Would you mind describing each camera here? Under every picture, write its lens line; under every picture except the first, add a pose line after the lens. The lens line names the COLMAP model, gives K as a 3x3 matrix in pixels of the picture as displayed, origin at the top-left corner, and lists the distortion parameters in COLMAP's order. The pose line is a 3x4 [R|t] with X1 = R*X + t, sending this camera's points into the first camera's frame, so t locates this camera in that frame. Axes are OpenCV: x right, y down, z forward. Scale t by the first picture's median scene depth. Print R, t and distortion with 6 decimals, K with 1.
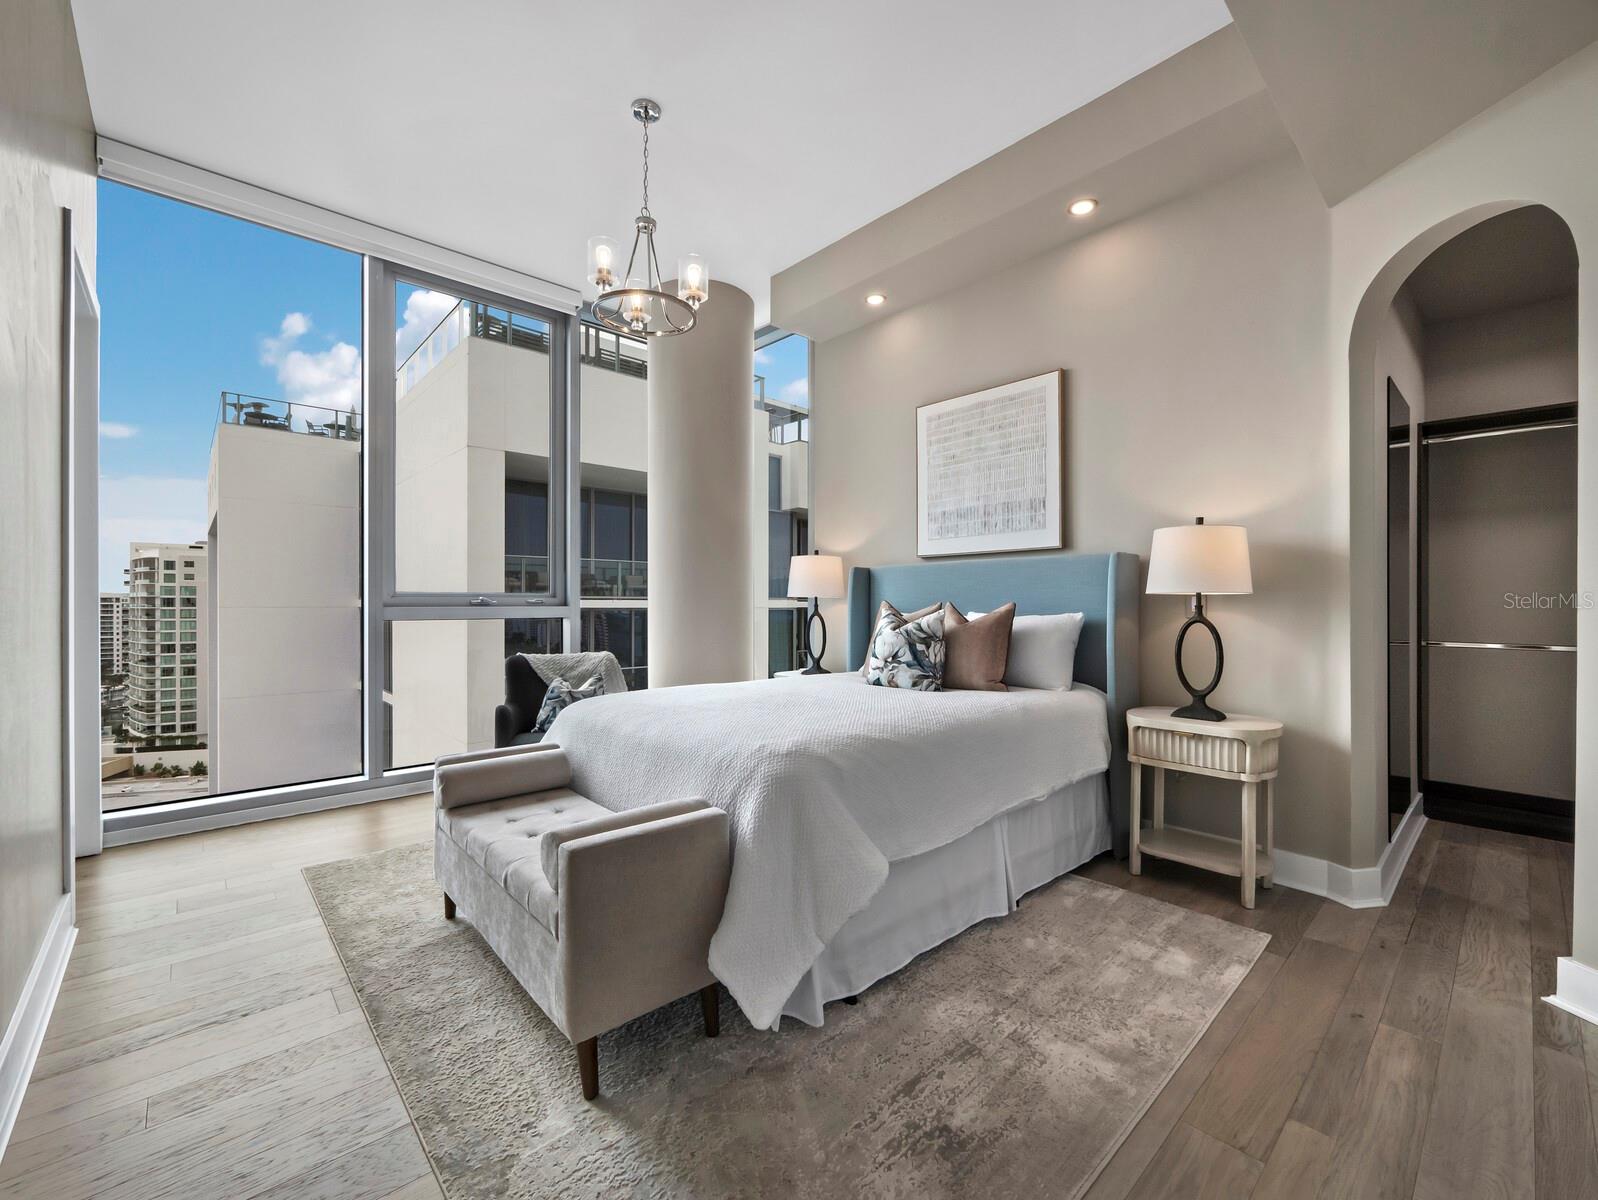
lens RADIAL K [[674.3, 0, 807.5], [0, 674.3, 608.2], [0, 0, 1]] dist [-0.005702, 0.000046]
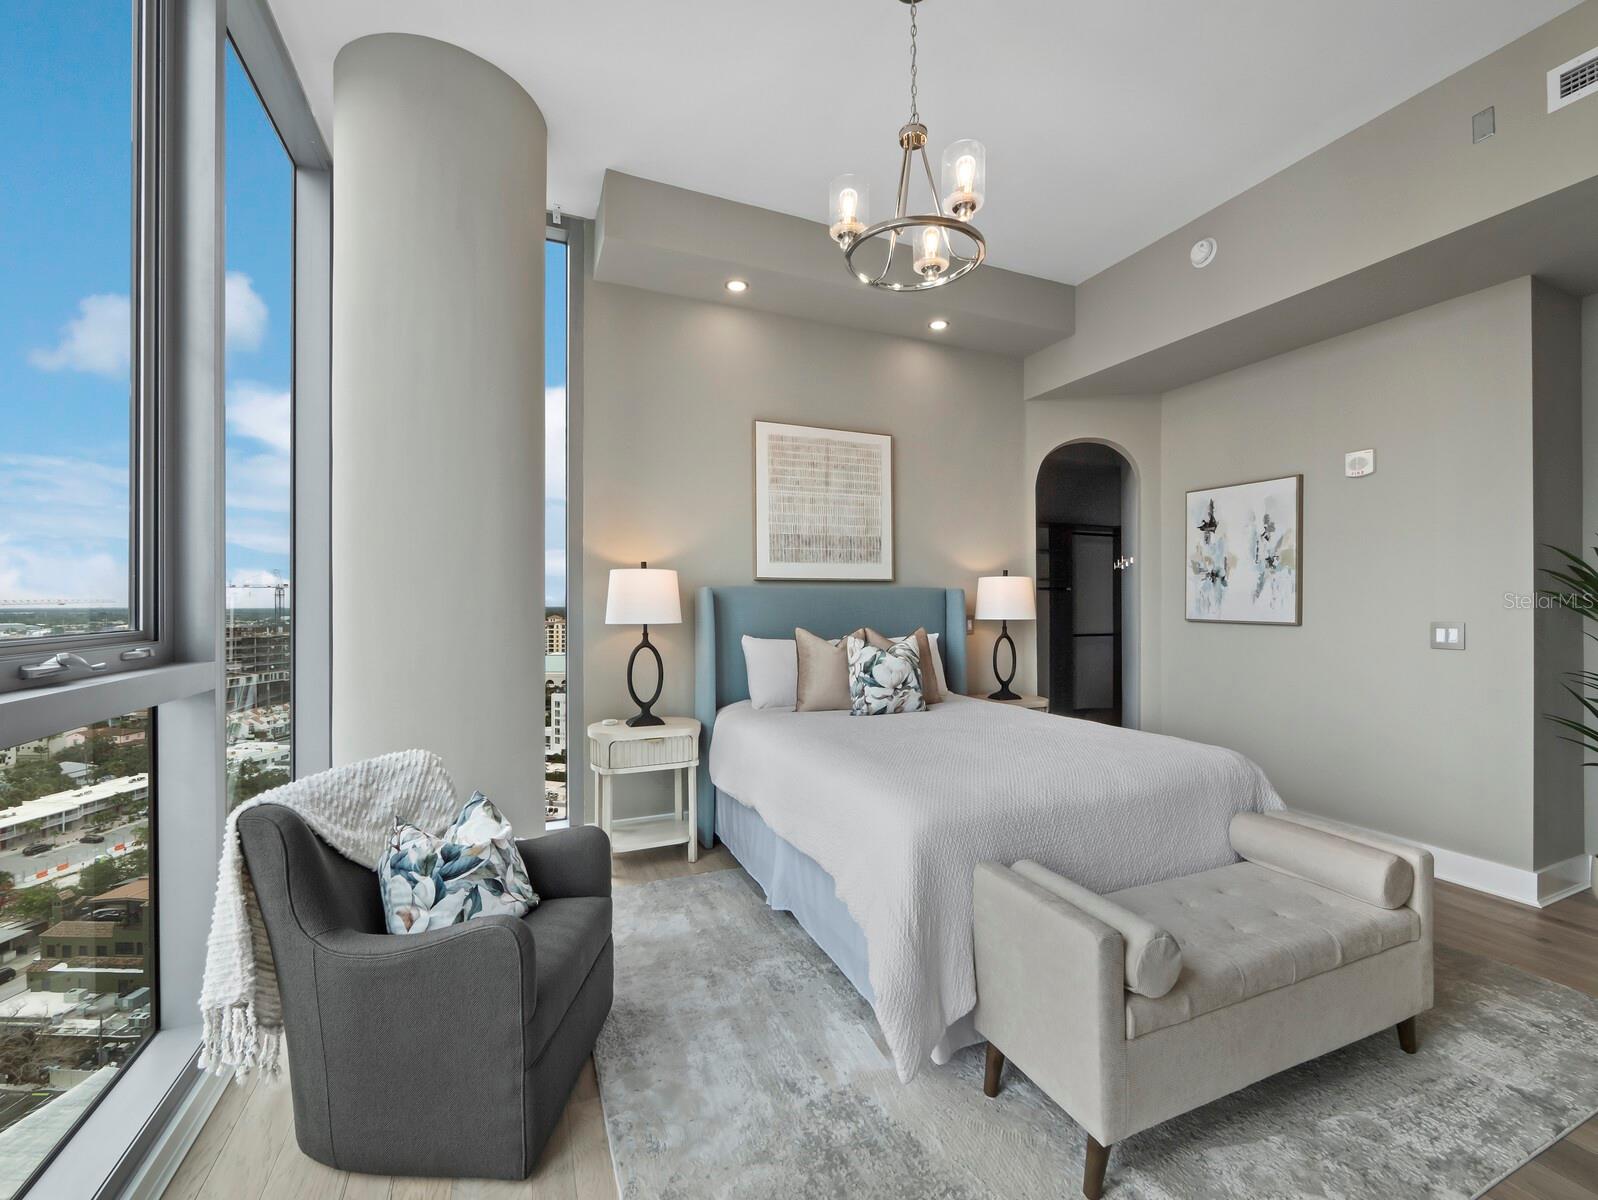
lens RADIAL K [[666.4, 0, 802.1], [0, 666.4, 609.7], [0, 0, 1]] dist [-0.001713, -0.000218]
pose [[0.335547, -0.002051, 0.942021, -0.869073], [0.005469, 0.999985, 0.000229, -0.040860], [-0.942008, 0.005075, 0.335553, 0.789357]]
